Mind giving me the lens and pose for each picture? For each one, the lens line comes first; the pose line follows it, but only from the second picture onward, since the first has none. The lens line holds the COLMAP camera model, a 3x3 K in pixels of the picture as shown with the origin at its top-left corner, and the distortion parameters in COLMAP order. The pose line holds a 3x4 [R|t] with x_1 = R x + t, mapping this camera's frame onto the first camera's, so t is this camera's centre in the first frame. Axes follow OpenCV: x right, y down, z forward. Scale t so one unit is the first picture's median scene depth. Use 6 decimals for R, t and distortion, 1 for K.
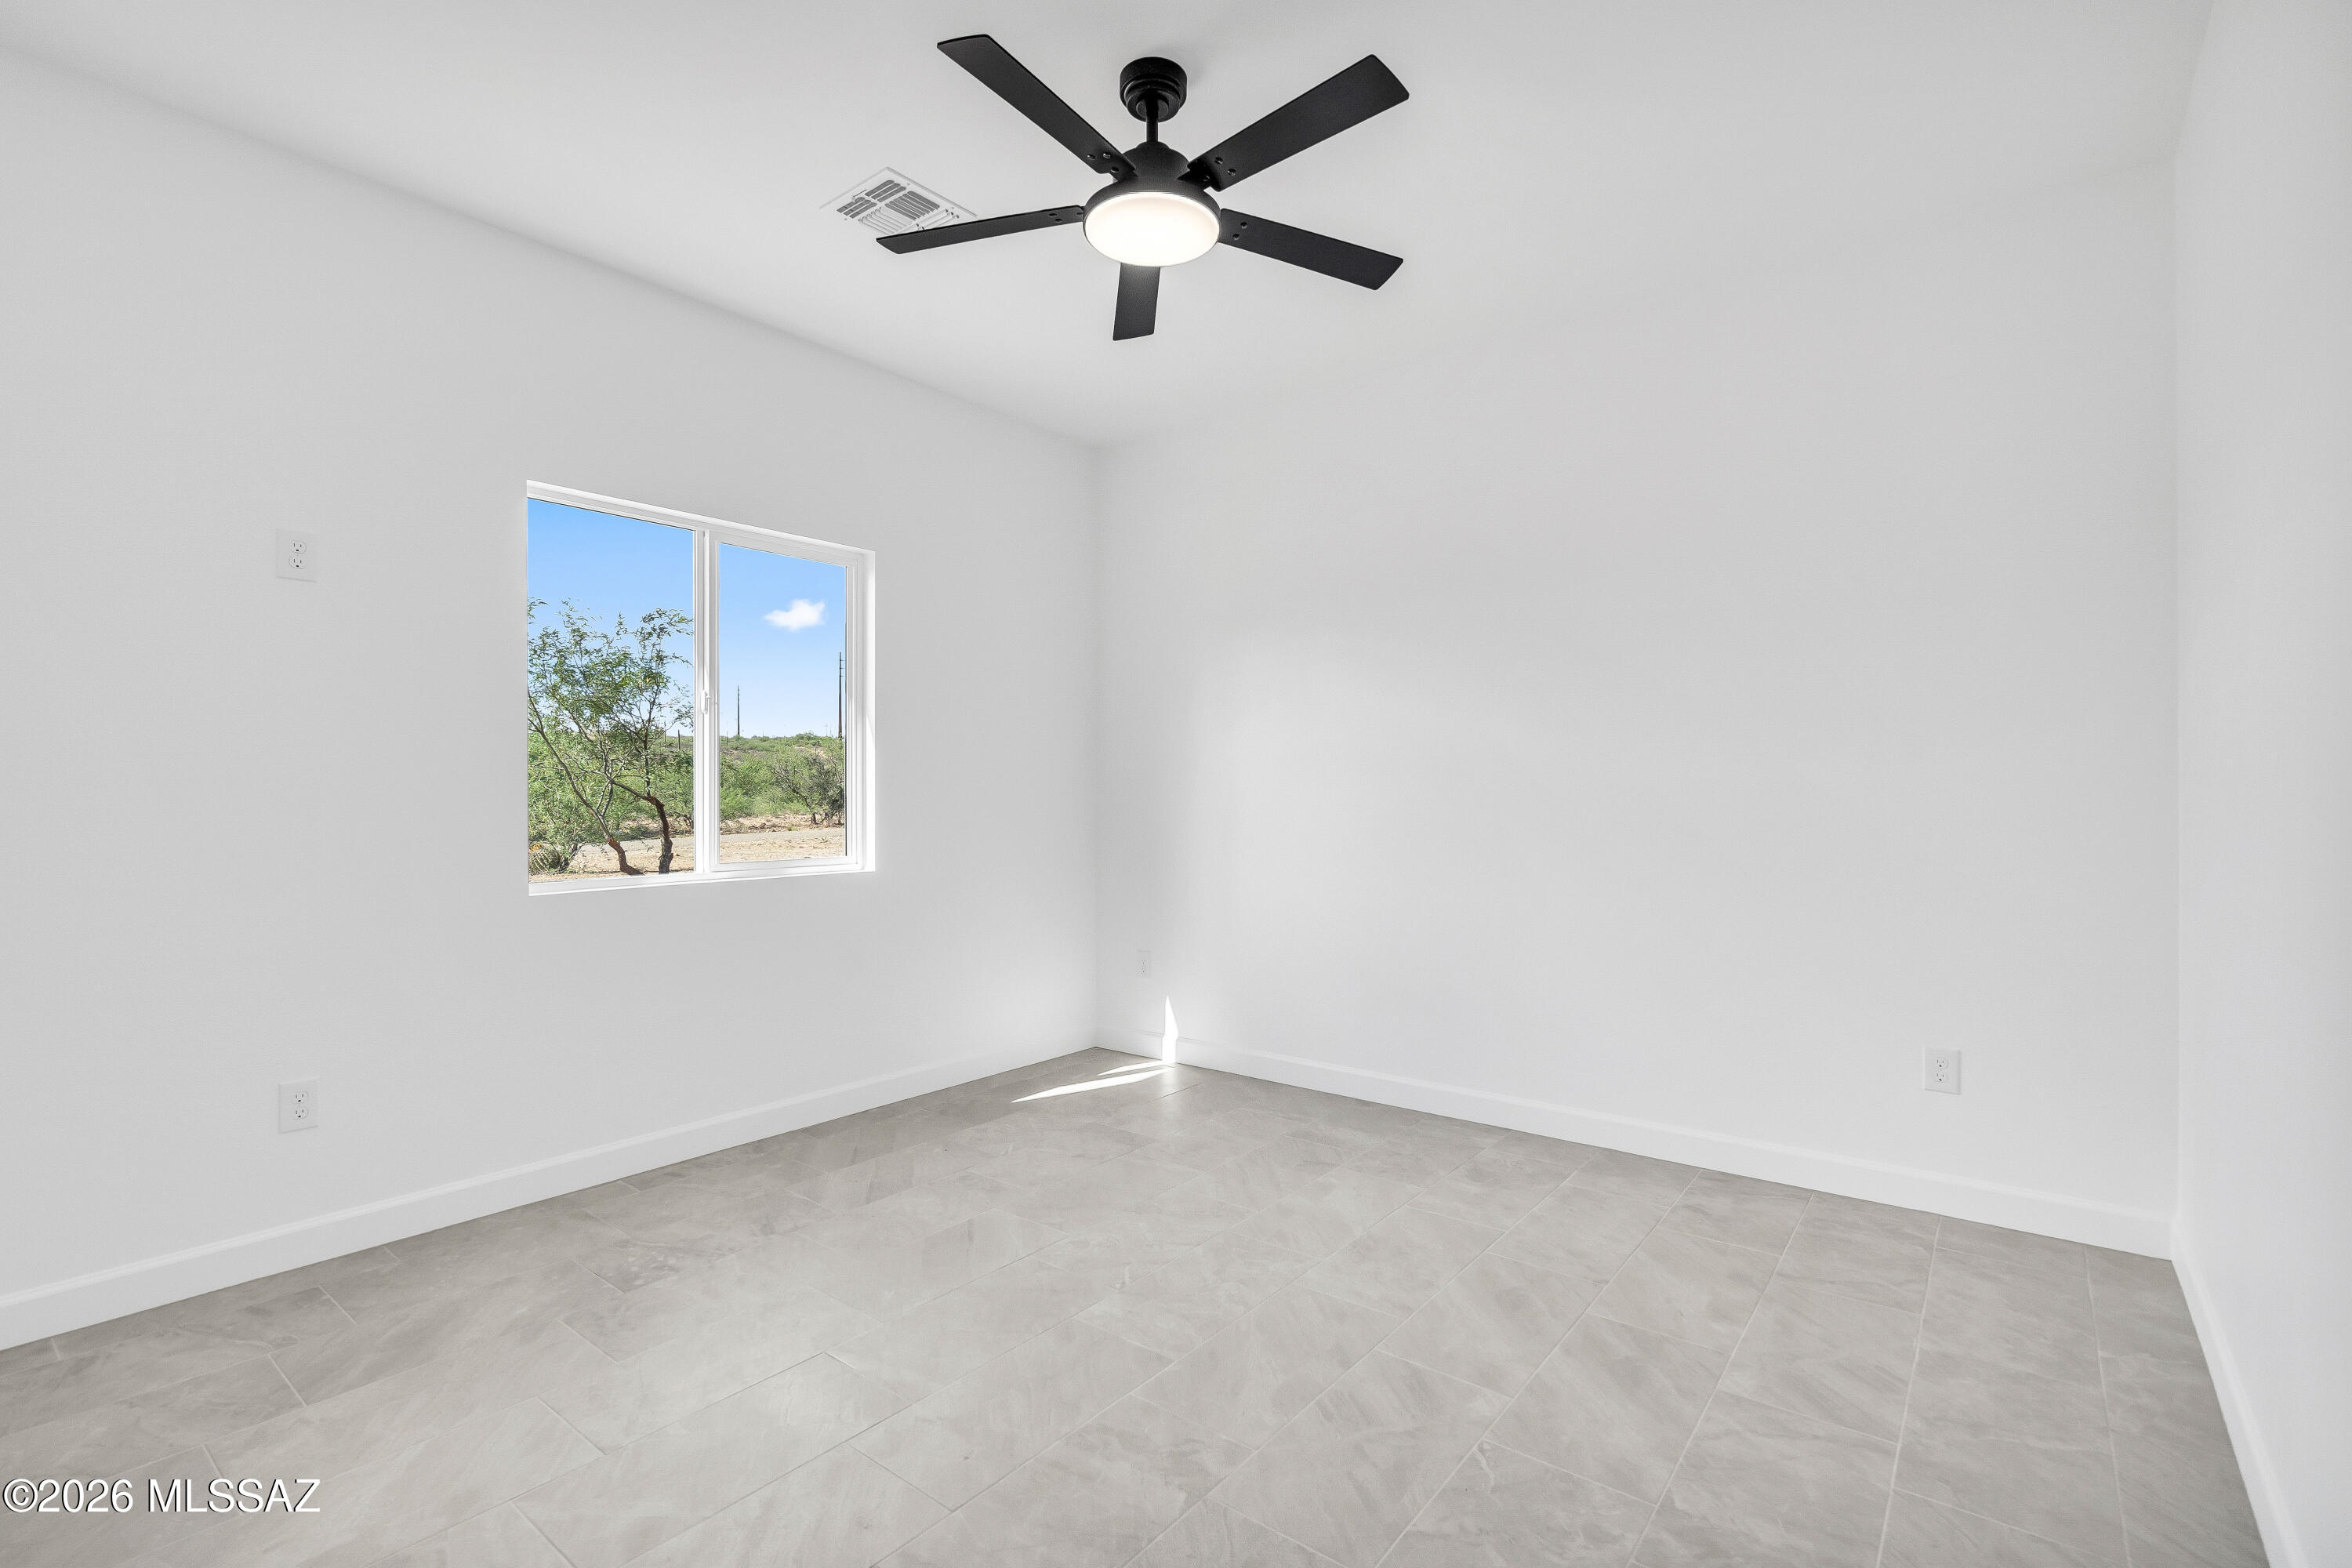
lens RADIAL K [[1091.5, 0, 1153.7], [0, 1091.5, 769.6], [0, 0, 1]] dist [-0.005887, 0.000978]
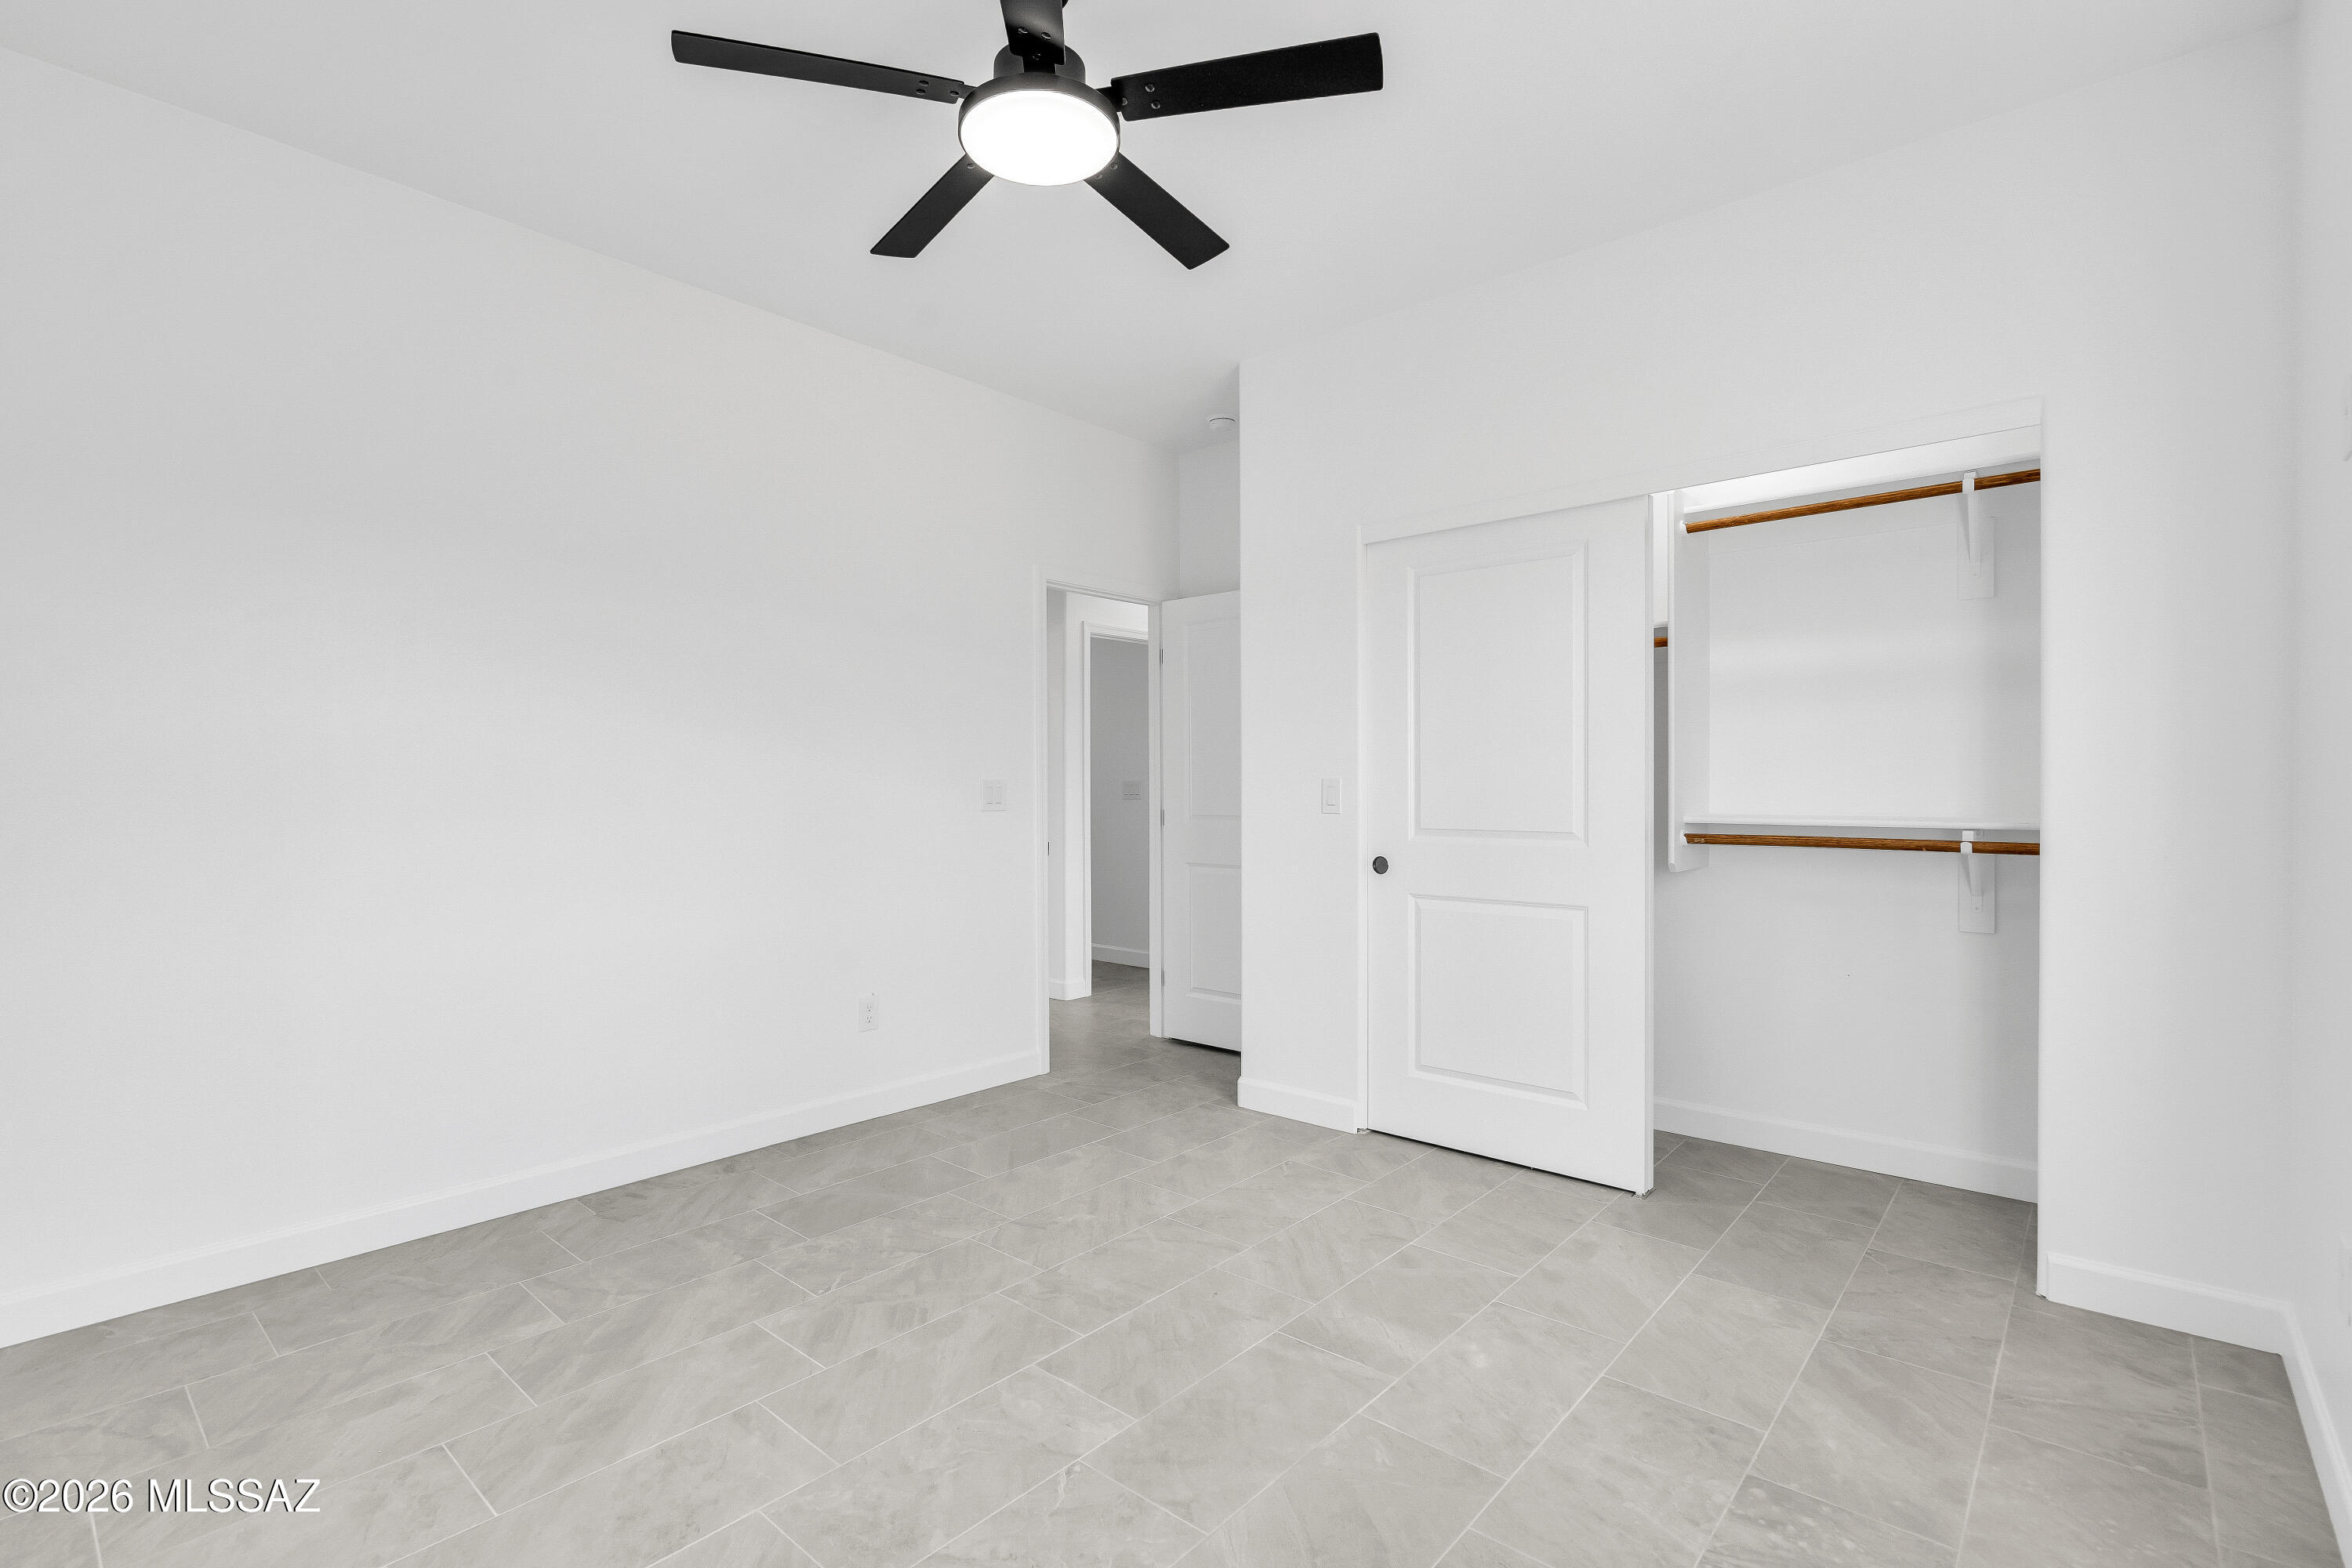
lens RADIAL K [[1091.5, 0, 1153.7], [0, 1091.5, 769.6], [0, 0, 1]] dist [-0.005887, 0.000978]
pose [[-0.998750, 0.005601, 0.049669, -0.147958], [0.003885, 0.999395, -0.034562, 0.036293], [-0.049832, -0.034326, -0.998168, 2.094320]]
